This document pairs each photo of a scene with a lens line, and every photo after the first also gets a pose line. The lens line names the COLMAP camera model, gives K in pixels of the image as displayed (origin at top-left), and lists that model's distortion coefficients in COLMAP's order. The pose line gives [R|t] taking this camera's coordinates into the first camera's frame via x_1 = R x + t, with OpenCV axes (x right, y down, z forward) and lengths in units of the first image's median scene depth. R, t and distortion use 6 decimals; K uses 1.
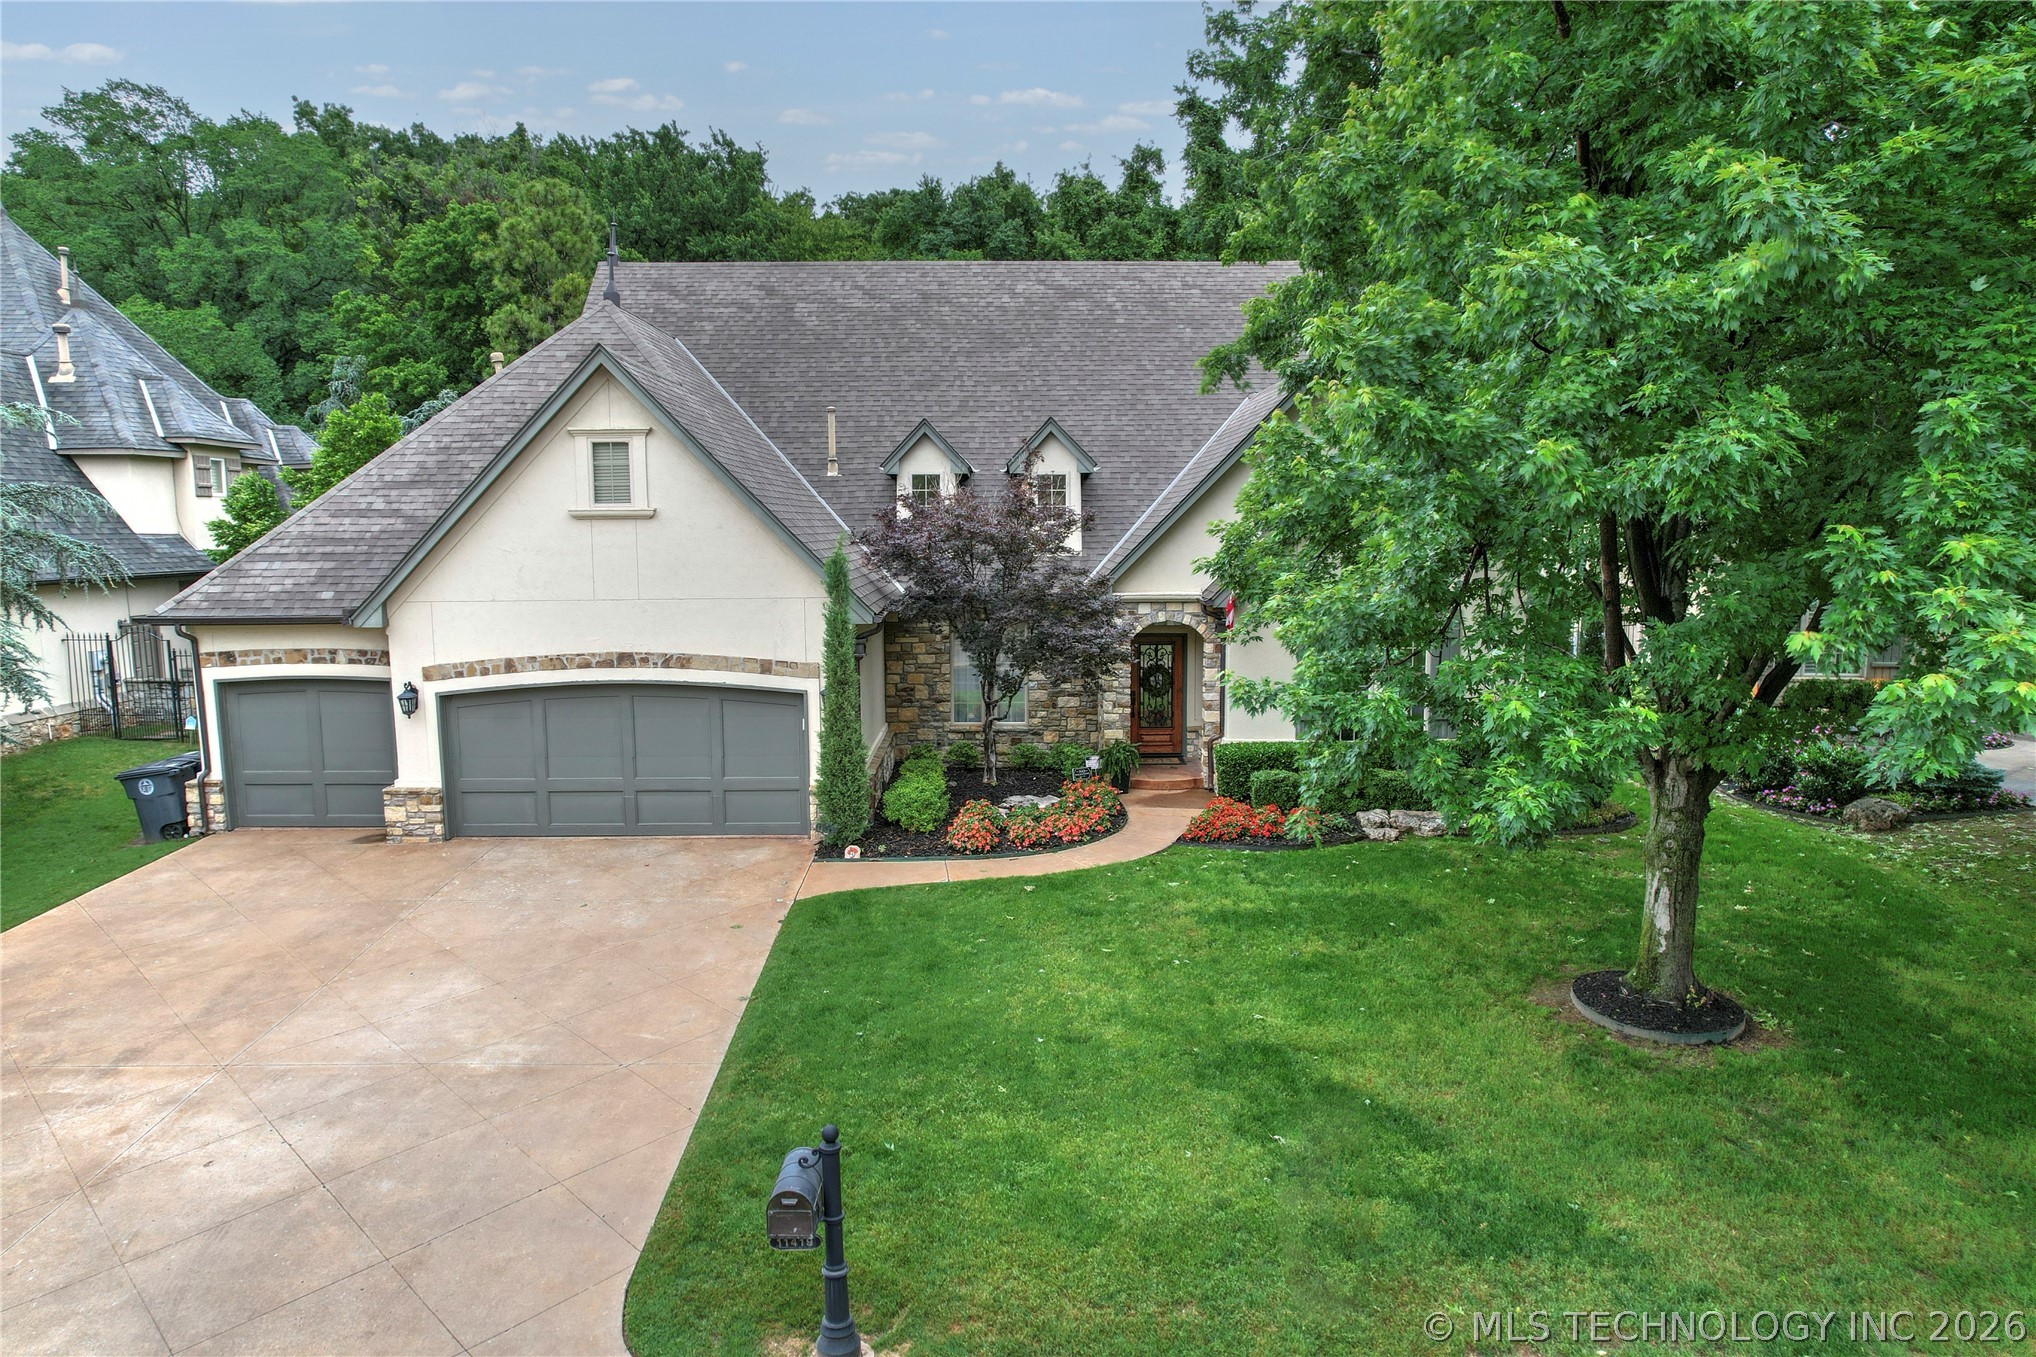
lens RADIAL K [[1291.2, 0, 1021.3], [0, 1291.2, 684.5], [0, 0, 1]] dist [-0.063057, 0.046082]
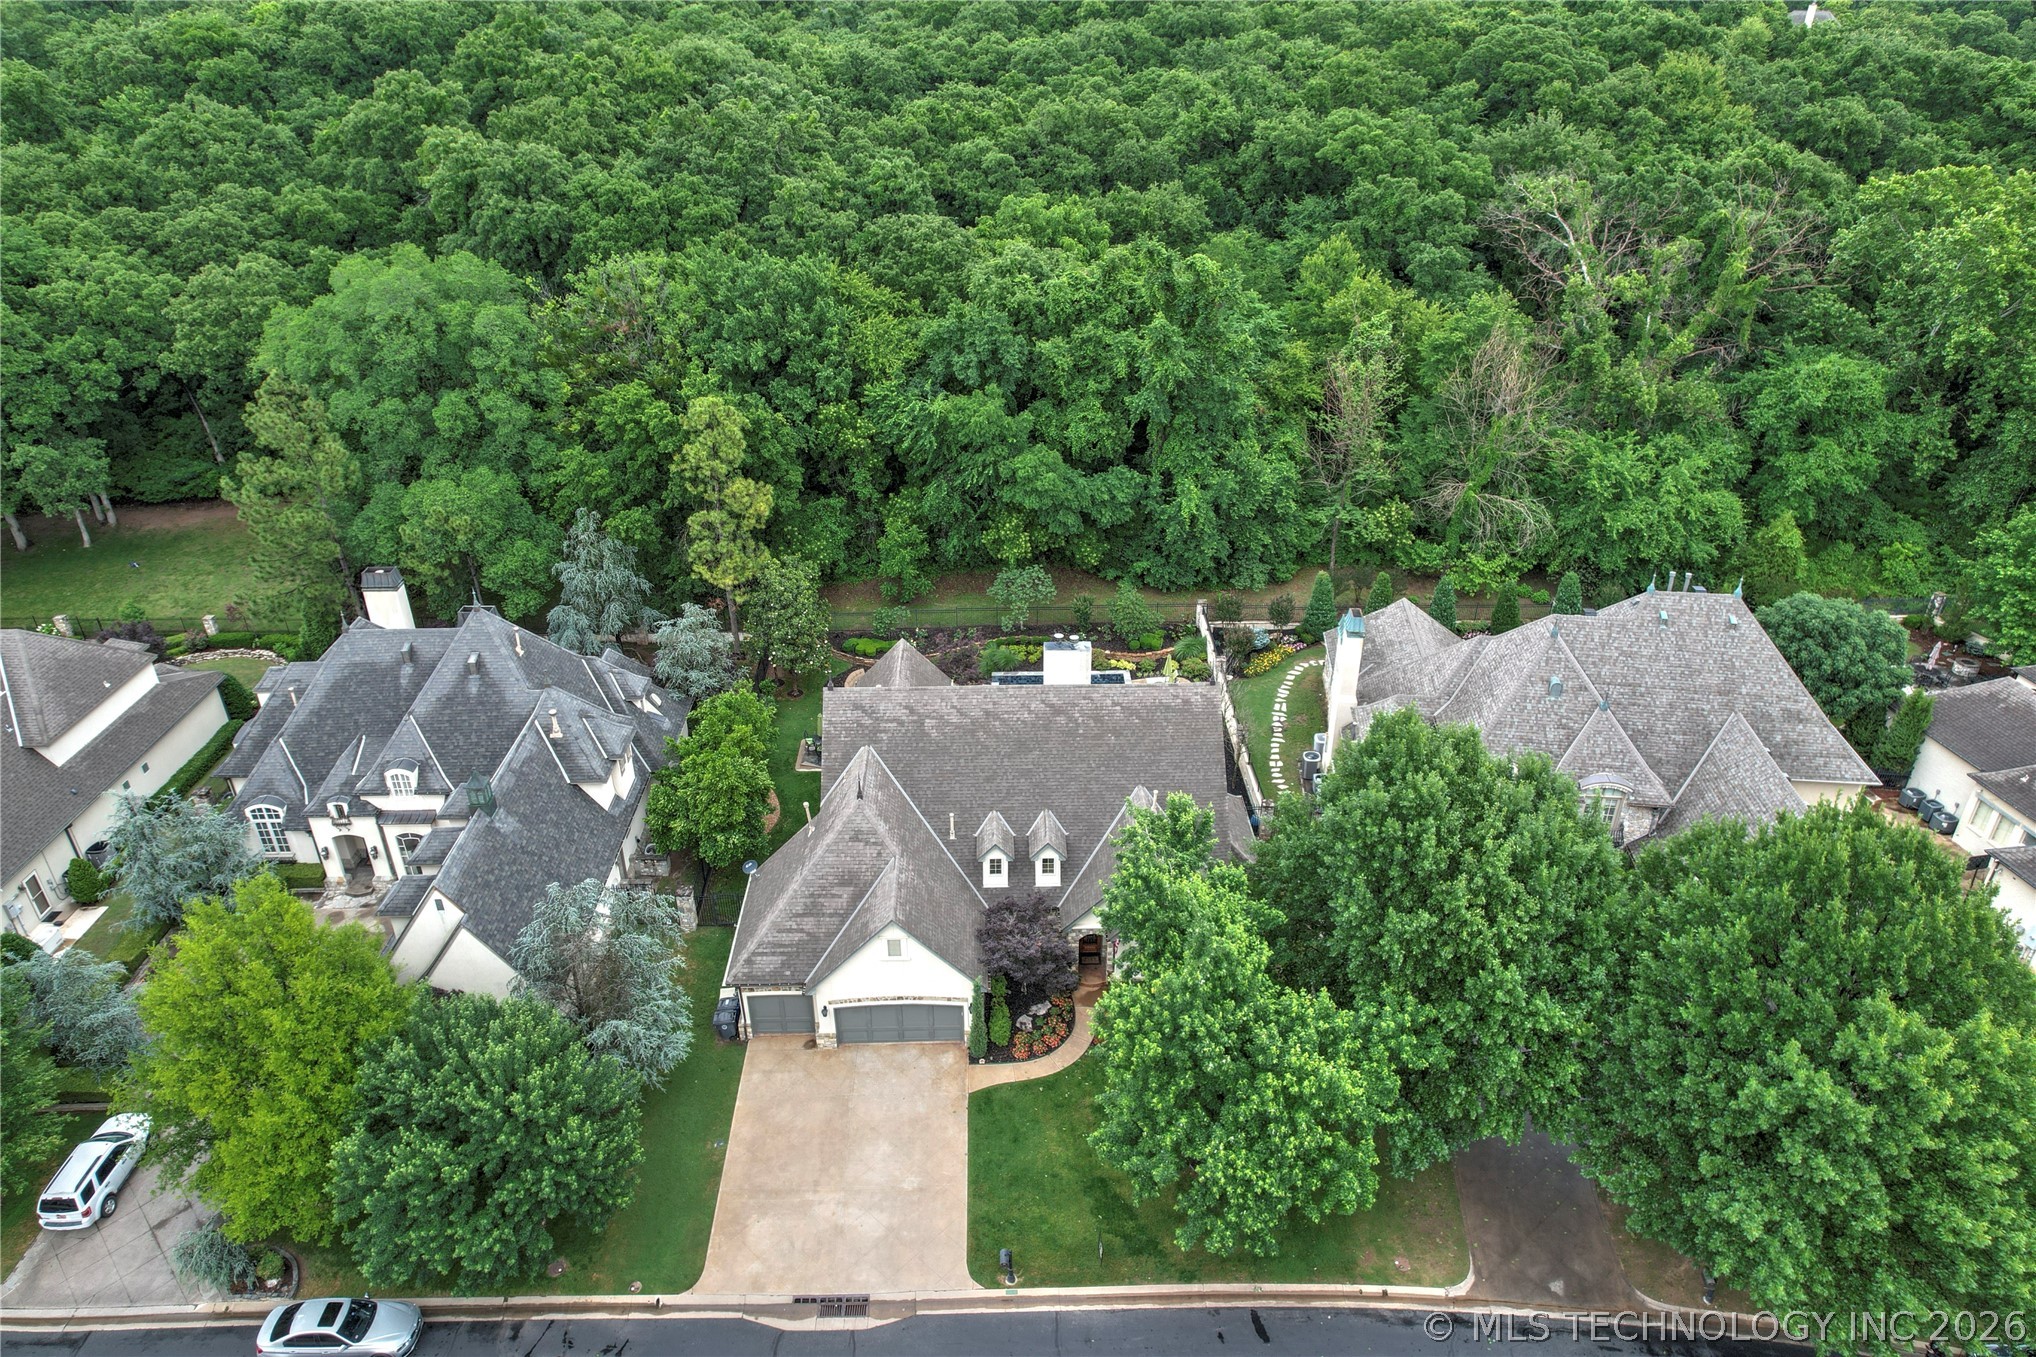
lens RADIAL K [[1291.2, 0, 1022.5], [0, 1291.2, 680.9], [0, 0, 1]] dist [-0.063057, 0.046082]
pose [[0.999923, -0.003907, 0.011767, -0.065976], [-0.000634, 0.931704, 0.363218, -1.715180], [-0.012383, -0.363197, 0.931630, -1.413726]]
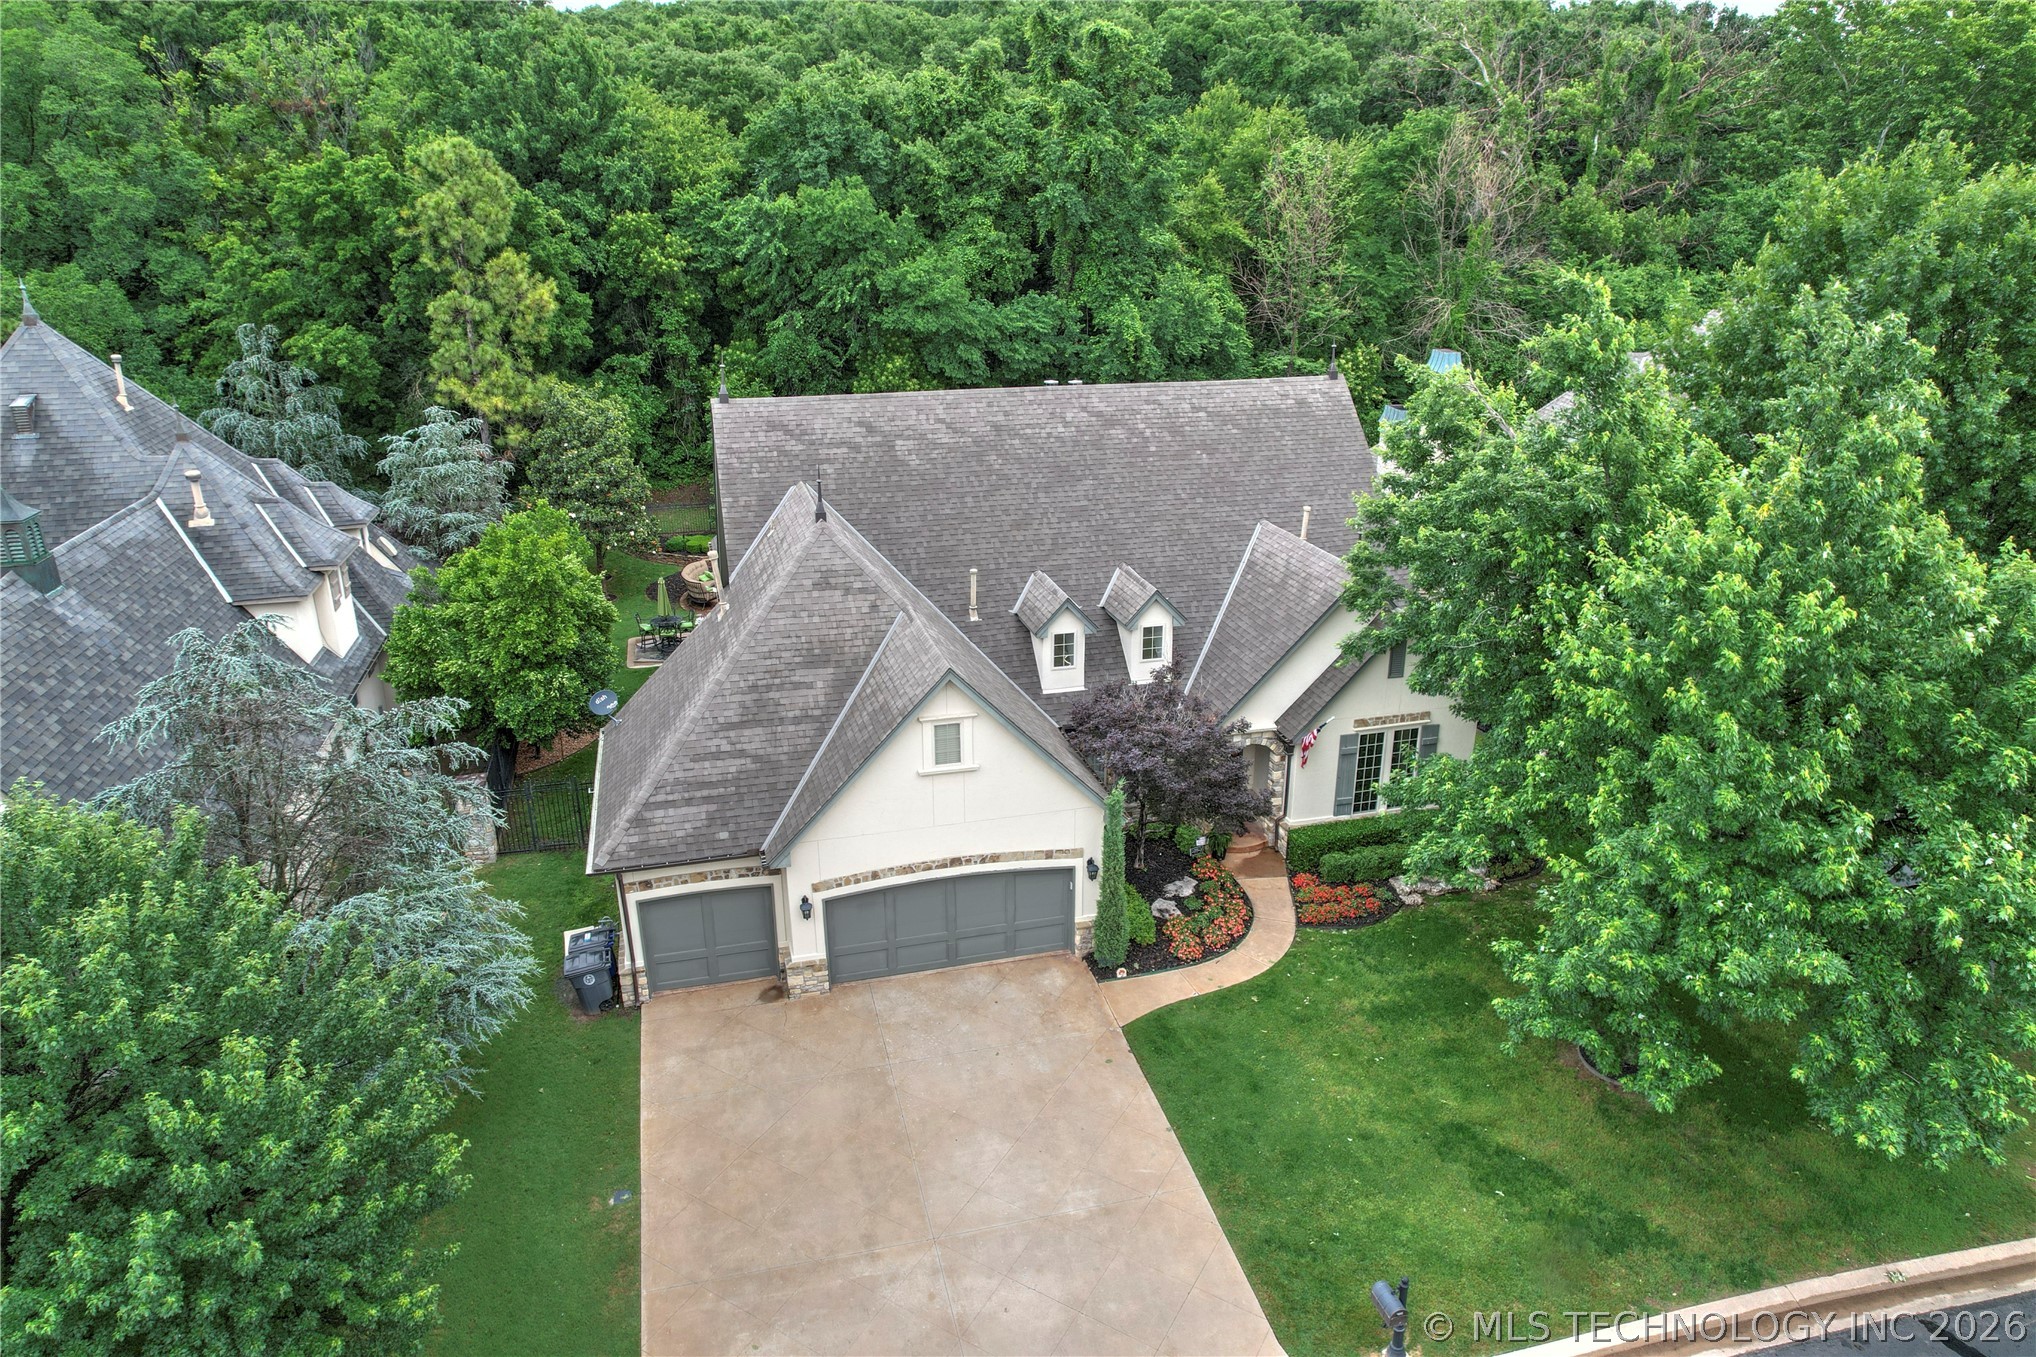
lens RADIAL K [[1291.2, 0, 1017.1], [0, 1291.2, 678.4], [0, 0, 1]] dist [-0.063057, 0.046082]
pose [[0.971122, -0.082227, 0.223966, -0.545793], [0.029497, 0.972910, 0.229296, -0.547449], [-0.236753, -0.216068, 0.947239, -0.340155]]
